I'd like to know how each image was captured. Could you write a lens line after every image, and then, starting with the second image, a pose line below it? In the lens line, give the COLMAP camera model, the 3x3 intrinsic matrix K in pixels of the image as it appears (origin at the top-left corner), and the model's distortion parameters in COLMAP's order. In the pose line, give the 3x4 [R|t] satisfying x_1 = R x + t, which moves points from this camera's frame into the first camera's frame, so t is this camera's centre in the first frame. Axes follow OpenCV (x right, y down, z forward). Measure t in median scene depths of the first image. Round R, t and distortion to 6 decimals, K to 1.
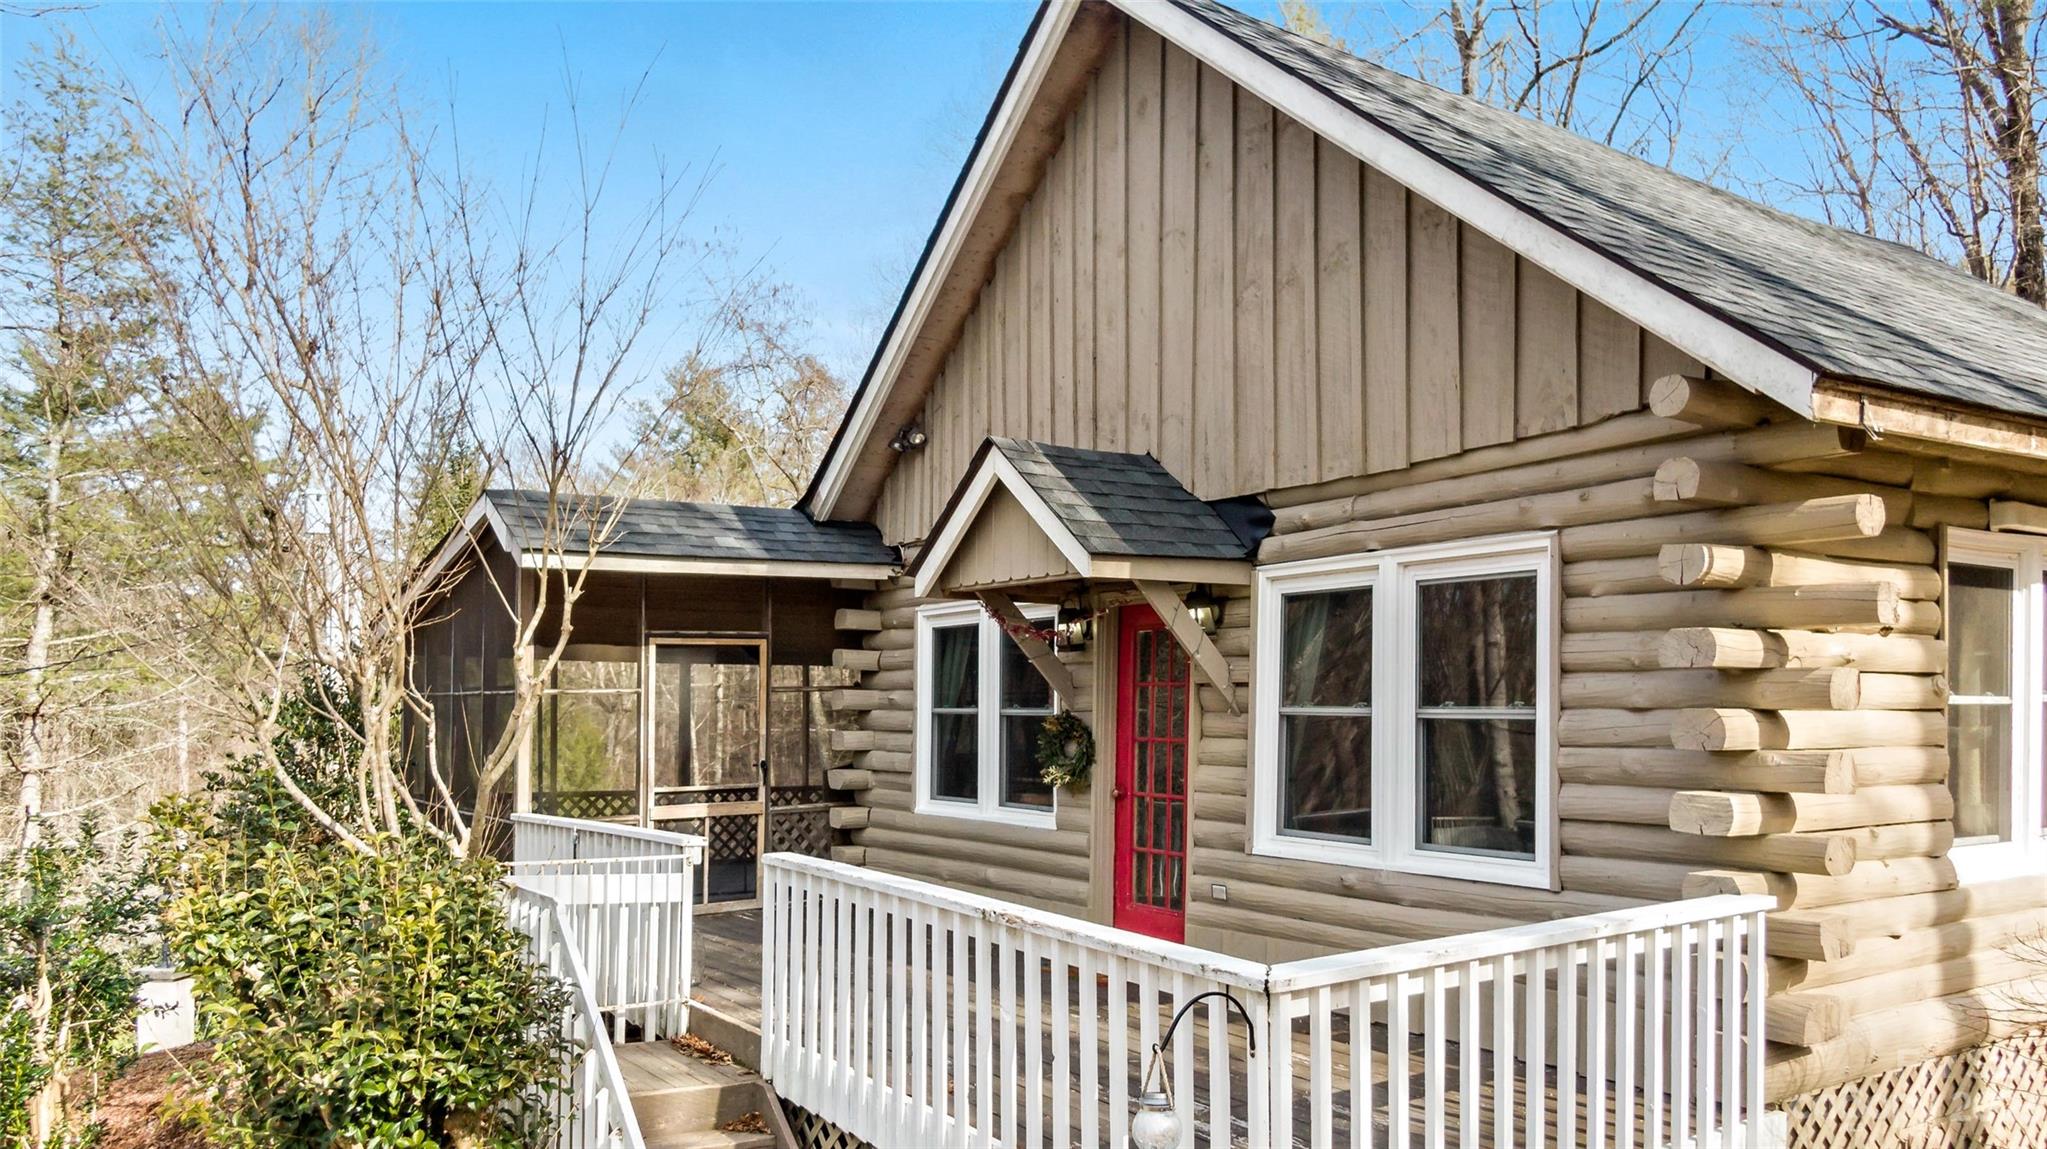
lens RADIAL K [[1477.6, 0, 1018.3], [0, 1477.6, 708.7], [0, 0, 1]] dist [-0.030855, -0.006223]
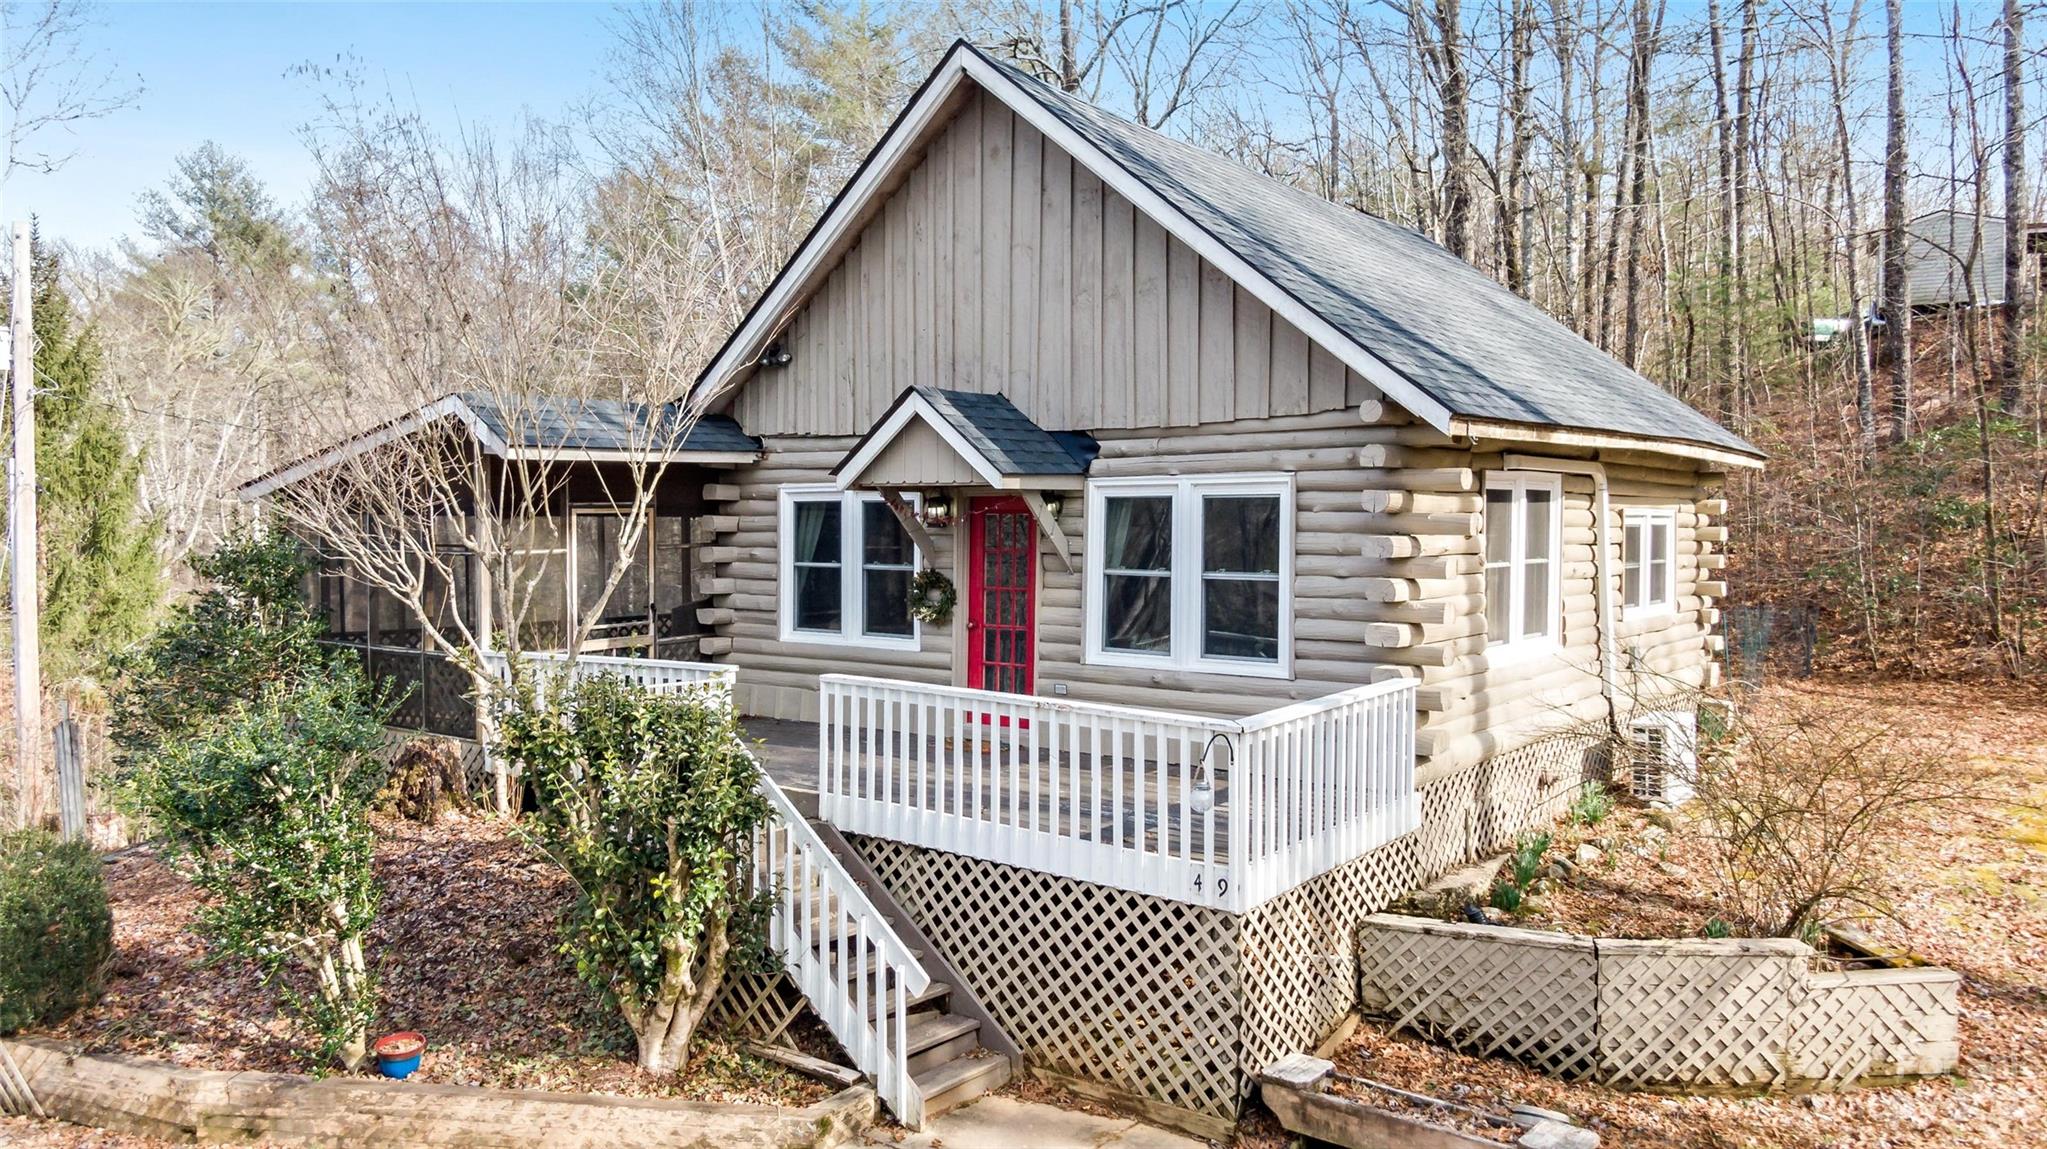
lens RADIAL K [[1477.6, 0, 1026.8], [0, 1477.6, 560.1], [0, 0, 1]] dist [-0.030855, -0.006223]
pose [[0.941581, -0.010532, 0.336622, -0.426777], [0.000099, 0.999520, 0.030995, -0.059734], [-0.336787, -0.029151, 0.941130, -0.438967]]
